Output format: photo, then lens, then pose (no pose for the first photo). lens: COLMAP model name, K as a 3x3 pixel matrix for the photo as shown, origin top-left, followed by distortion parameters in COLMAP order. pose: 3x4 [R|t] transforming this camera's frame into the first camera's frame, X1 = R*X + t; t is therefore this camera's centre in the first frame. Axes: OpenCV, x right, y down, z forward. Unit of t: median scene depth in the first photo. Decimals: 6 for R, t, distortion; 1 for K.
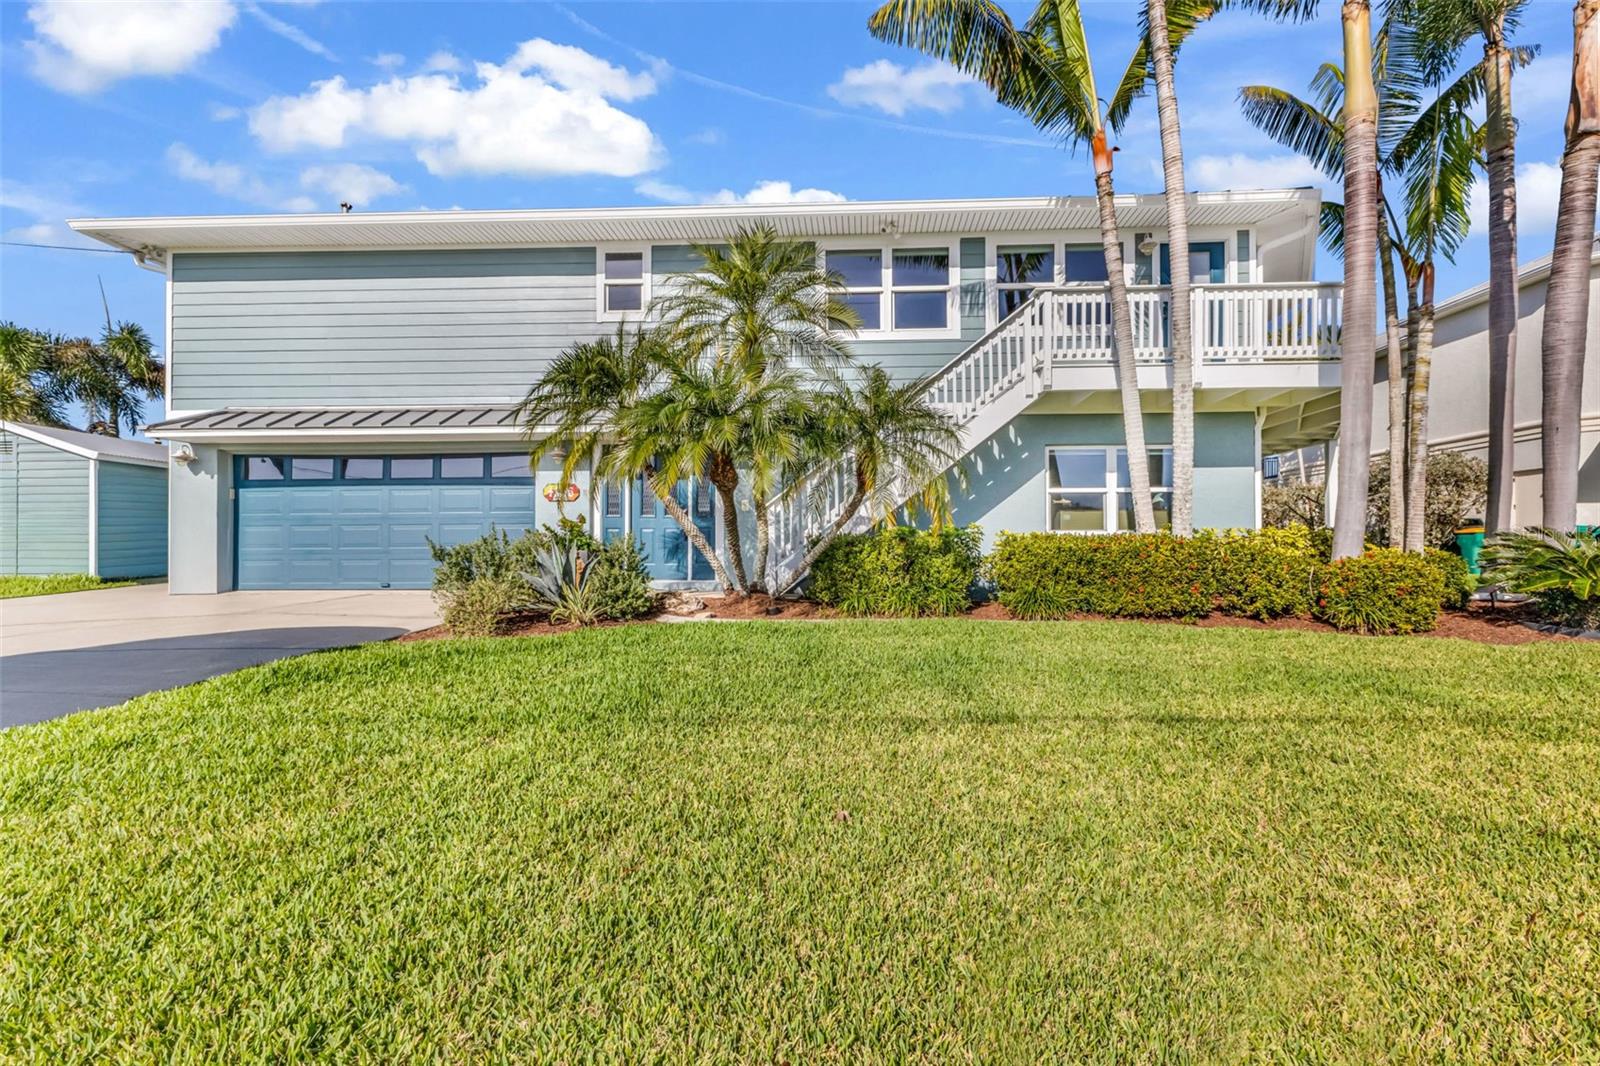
lens RADIAL K [[716.2, 0, 800.4], [0, 716.2, 552.0], [0, 0, 1]] dist [0.007137, -0.000116]
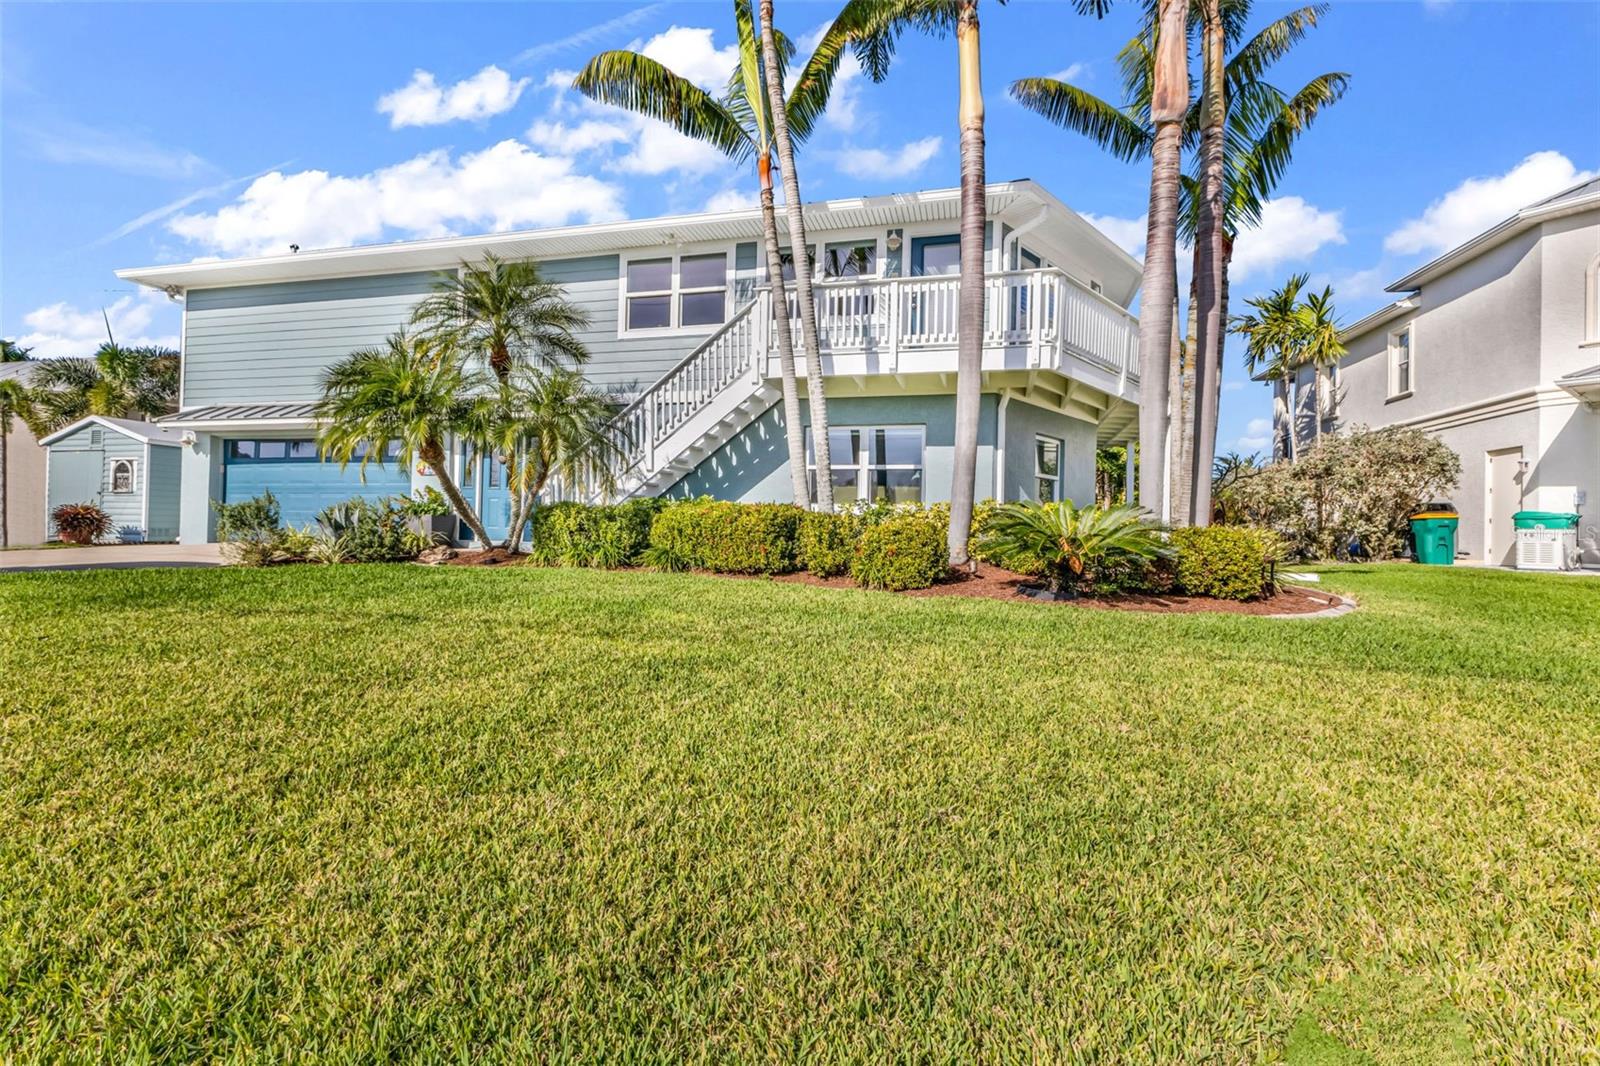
lens RADIAL K [[684.2, 0, 811.8], [0, 684.2, 521.3], [0, 0, 1]] dist [0.001433, -0.000217]
pose [[0.981909, 0.016656, -0.188620, 0.542992], [-0.017903, 0.999828, -0.004909, 0.002857], [0.188506, 0.008197, 0.982038, -0.033260]]
